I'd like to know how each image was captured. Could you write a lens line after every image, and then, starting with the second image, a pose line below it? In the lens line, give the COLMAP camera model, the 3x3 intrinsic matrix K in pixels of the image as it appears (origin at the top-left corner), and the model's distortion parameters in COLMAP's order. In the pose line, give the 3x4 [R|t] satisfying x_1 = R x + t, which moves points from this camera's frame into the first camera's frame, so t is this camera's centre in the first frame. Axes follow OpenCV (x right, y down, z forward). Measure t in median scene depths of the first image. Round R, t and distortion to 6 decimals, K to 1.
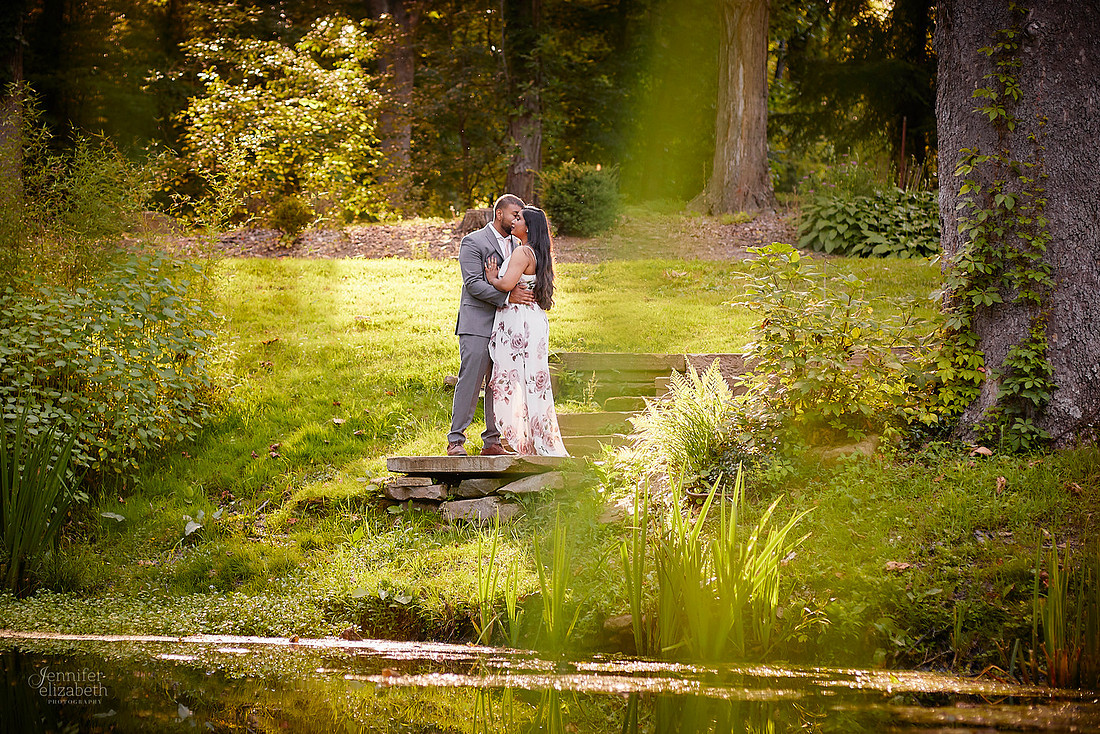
lens RADIAL K [[2672.2, 0, 547.6], [0, 2672.2, 364.2], [0, 0, 1]] dist [0.026492, 0.000000]
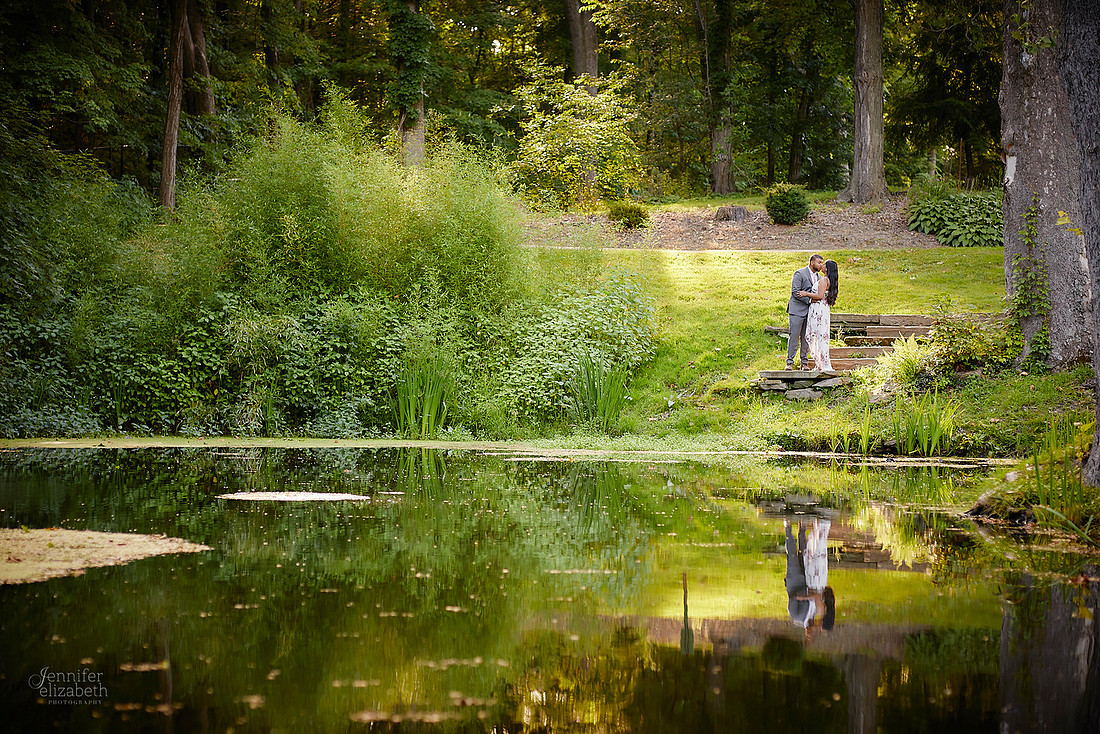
lens RADIAL K [[2672.2, 0, 547.3], [0, 2672.2, 360.1], [0, 0, 1]] dist [0.026492, 0.000000]
pose [[0.999720, -0.023591, 0.001934, -0.272457], [0.023383, 0.996981, 0.074039, -0.164203], [-0.003675, -0.073973, 0.997253, -1.417485]]
